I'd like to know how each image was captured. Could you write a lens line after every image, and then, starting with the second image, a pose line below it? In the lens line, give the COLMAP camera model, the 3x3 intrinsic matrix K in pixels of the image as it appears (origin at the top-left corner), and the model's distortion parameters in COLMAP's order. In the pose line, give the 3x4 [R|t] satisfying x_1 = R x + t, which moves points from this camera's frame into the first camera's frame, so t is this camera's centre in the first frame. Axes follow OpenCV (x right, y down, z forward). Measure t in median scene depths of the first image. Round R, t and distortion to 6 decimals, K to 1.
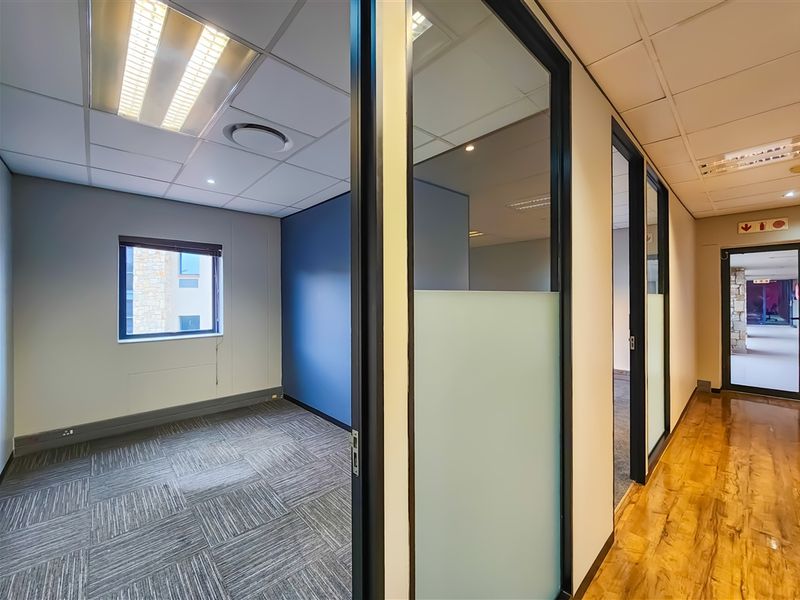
lens RADIAL K [[326.8, 0, 400.2], [0, 326.8, 297.0], [0, 0, 1]] dist [-0.000077, -0.000594]
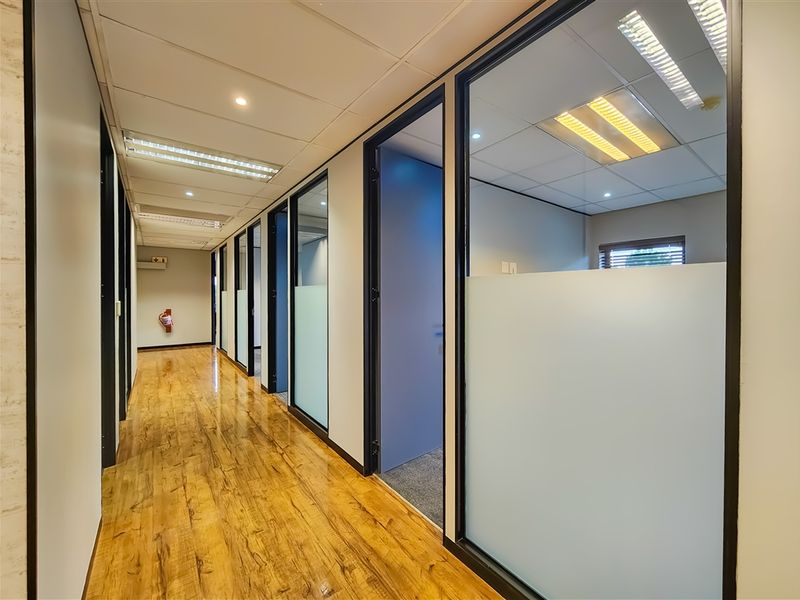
lens RADIAL K [[326.8, 0, 401.8], [0, 326.8, 294.7], [0, 0, 1]] dist [-0.000077, -0.000594]
pose [[-0.103410, -0.000495, -0.994639, 1.853448], [-0.001039, 0.999999, -0.000389, 0.047732], [0.994638, 0.000993, -0.103411, 1.247428]]
